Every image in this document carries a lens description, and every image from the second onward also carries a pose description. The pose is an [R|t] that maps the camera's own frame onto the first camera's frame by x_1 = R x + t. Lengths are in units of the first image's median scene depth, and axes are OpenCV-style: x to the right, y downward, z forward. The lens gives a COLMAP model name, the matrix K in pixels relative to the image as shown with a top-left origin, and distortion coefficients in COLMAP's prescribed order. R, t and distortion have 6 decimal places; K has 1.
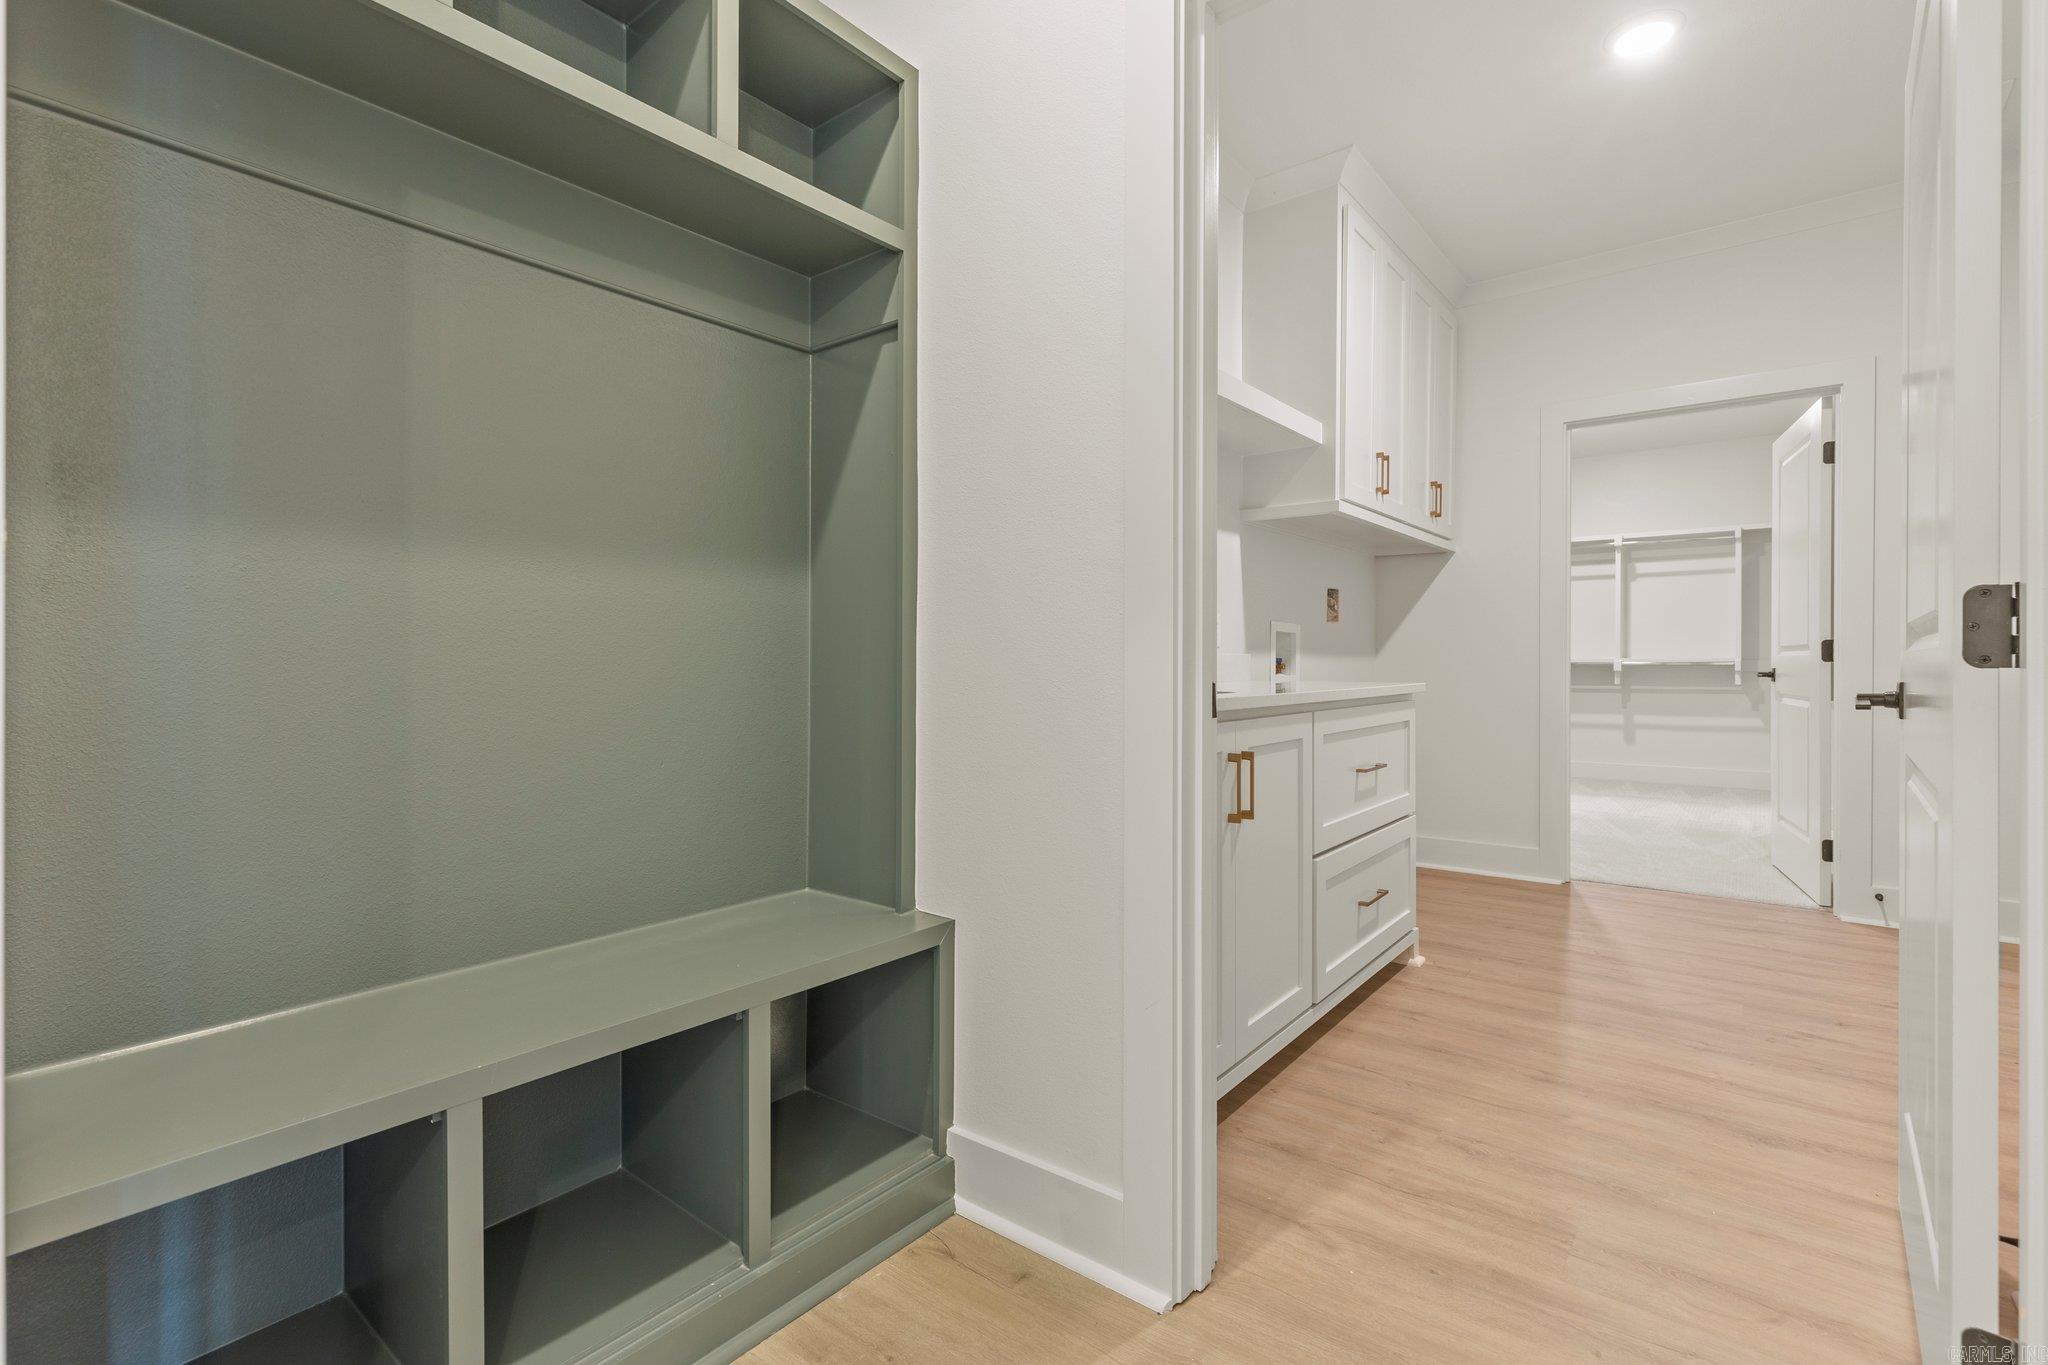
lens RADIAL K [[939.7, 0, 1020.2], [0, 939.7, 675.6], [0, 0, 1]] dist [0.006480, -0.000322]
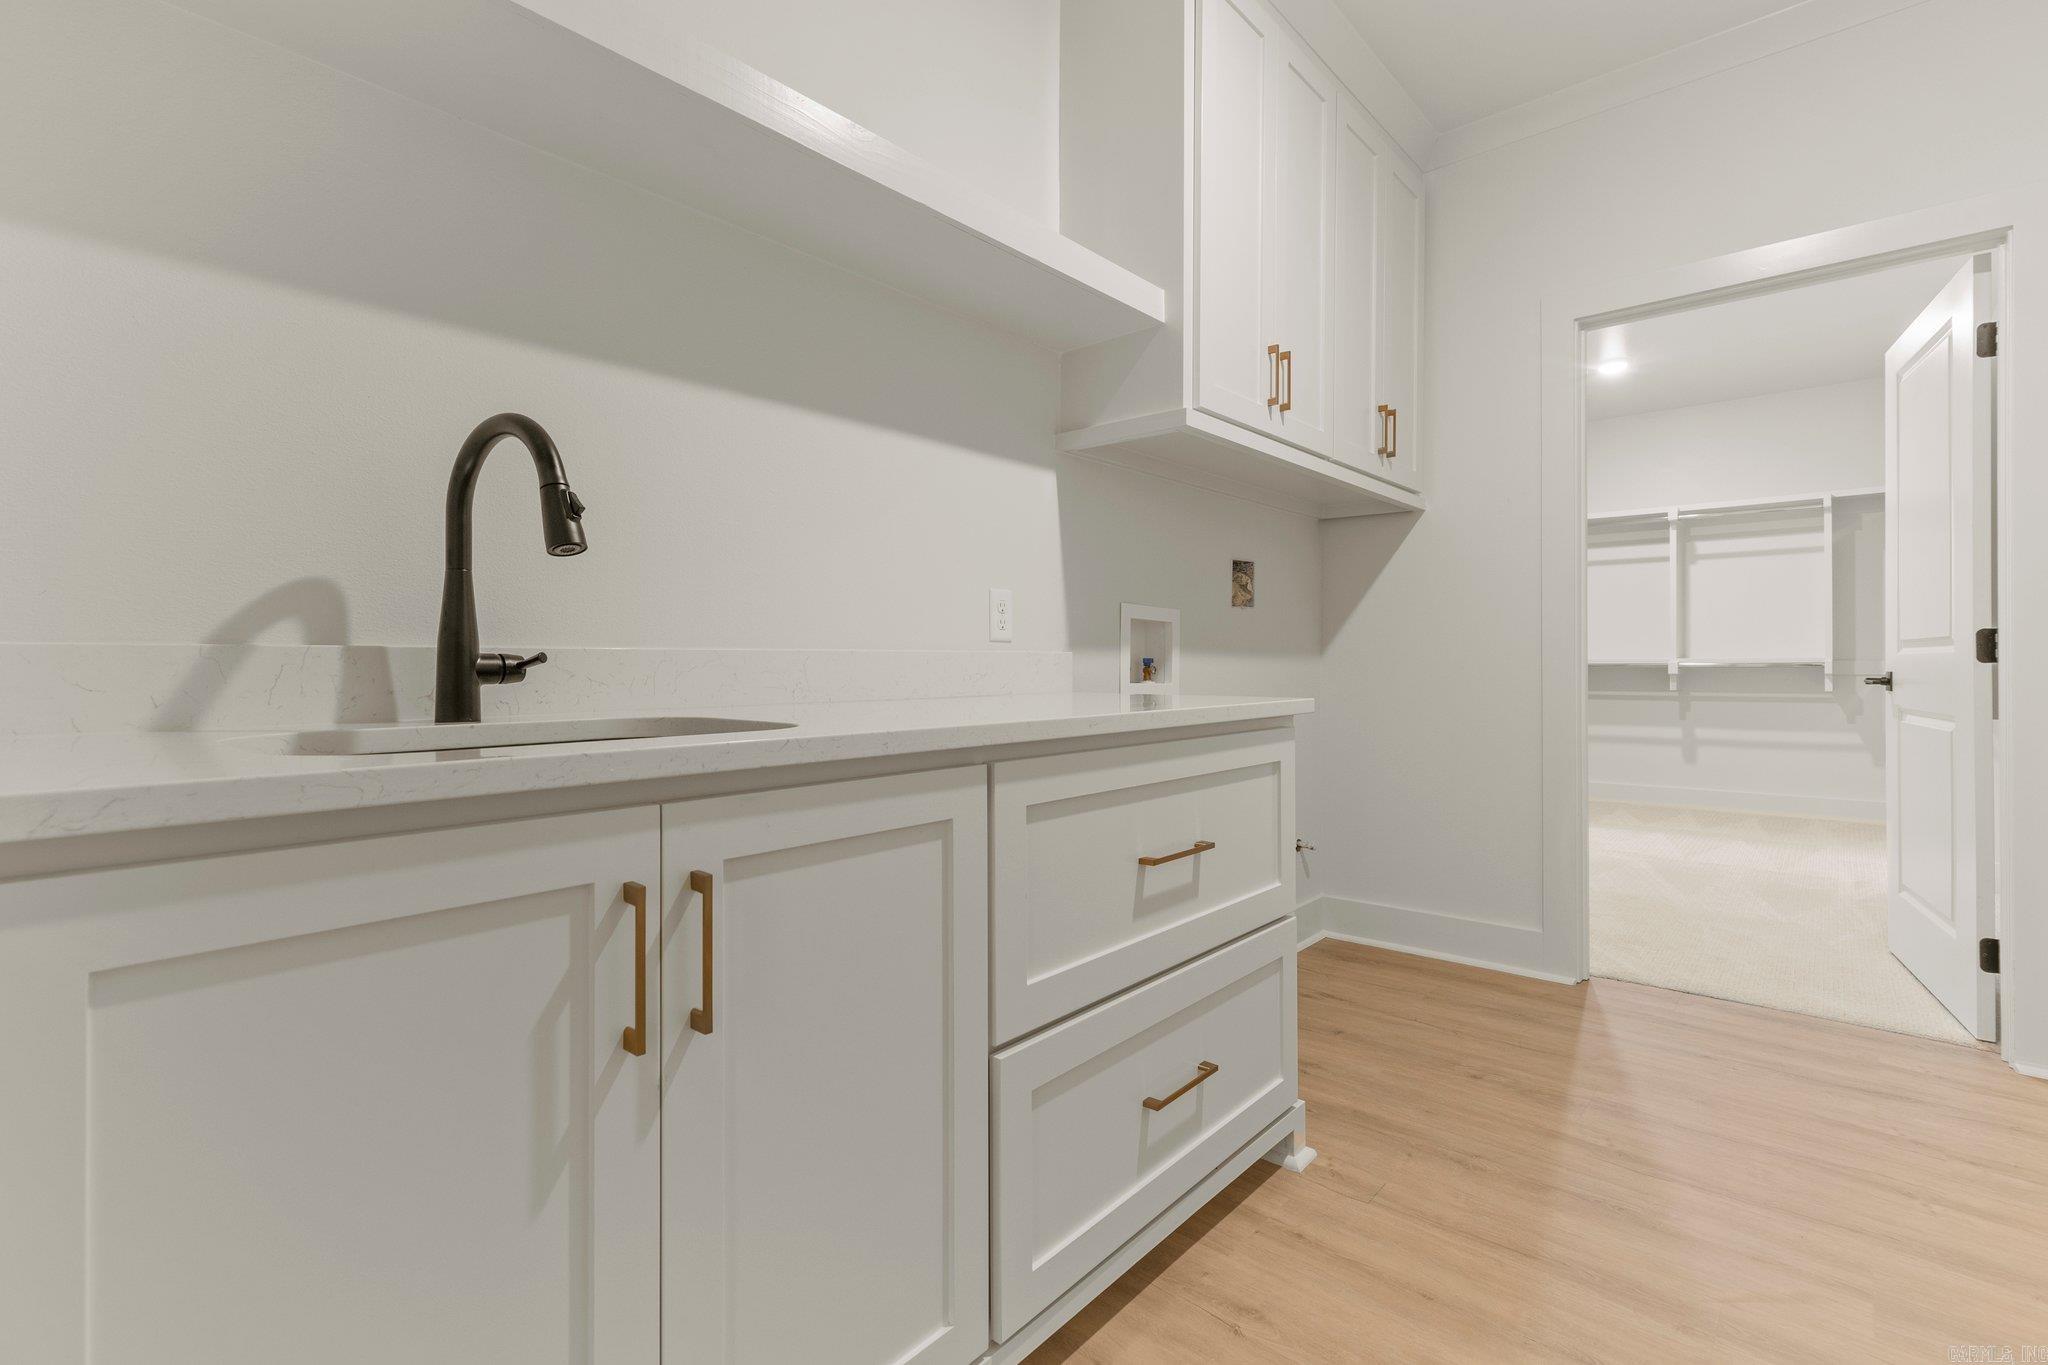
lens RADIAL K [[939.7, 0, 1023.1], [0, 939.7, 668.7], [0, 0, 1]] dist [0.006480, -0.000322]
pose [[0.998774, -0.001008, -0.049493, 0.250853], [0.000553, 0.999958, -0.009199, -0.005451], [0.049500, 0.009160, 0.998732, 0.351986]]
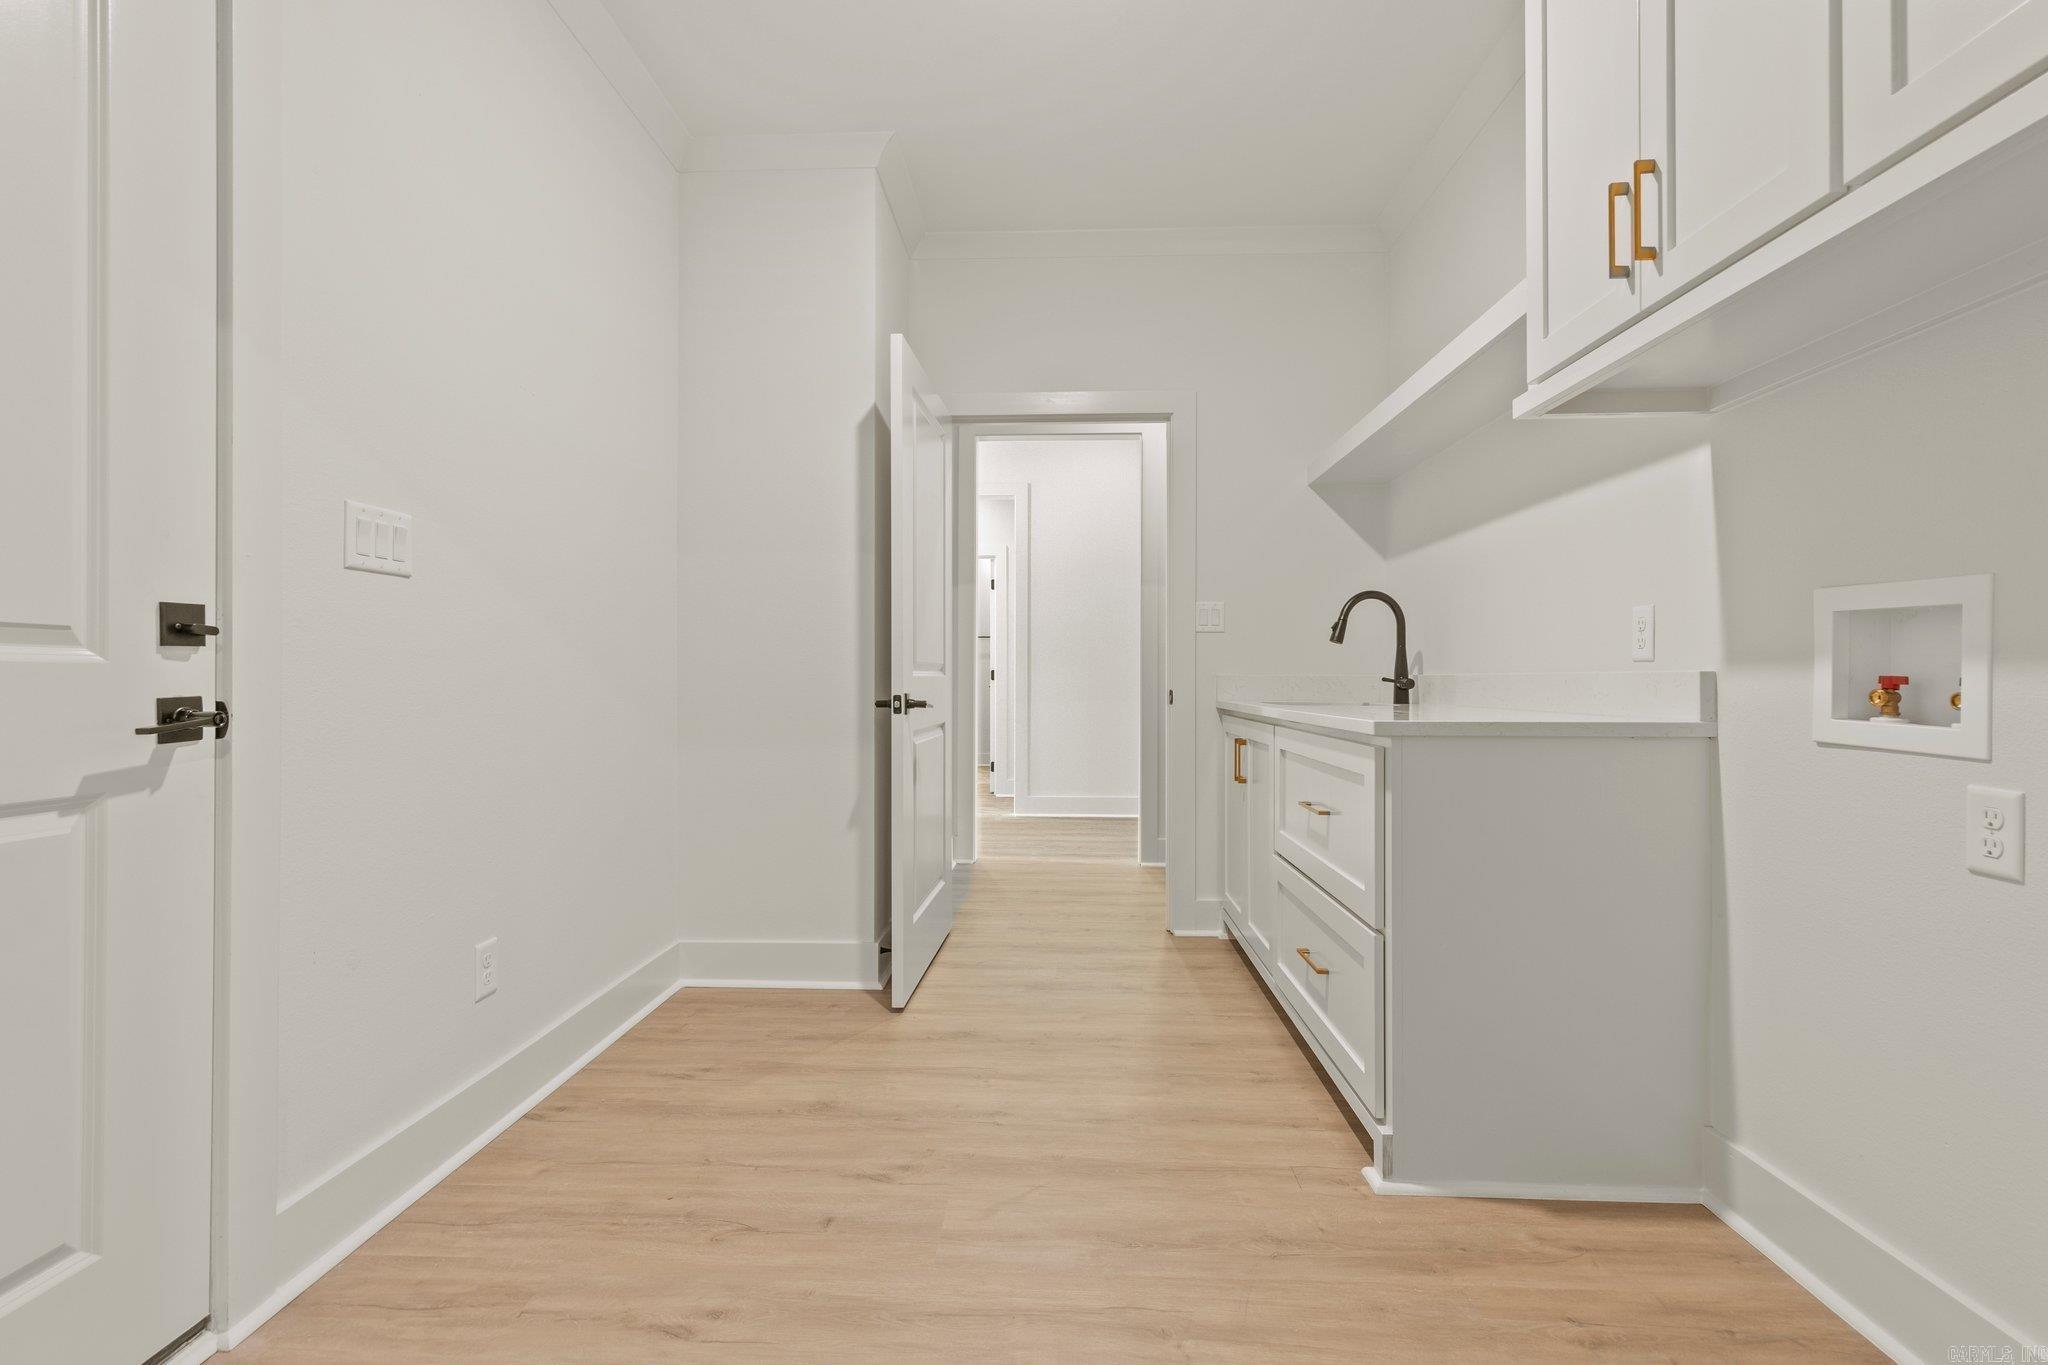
lens RADIAL K [[939.7, 0, 1018.8], [0, 939.7, 680.8], [0, 0, 1]] dist [0.006480, -0.000322]
pose [[-0.809957, 0.000567, -0.586489, 0.882023], [-0.010954, 0.999810, 0.016095, -0.022140], [0.586387, 0.019461, -0.809797, 1.236513]]
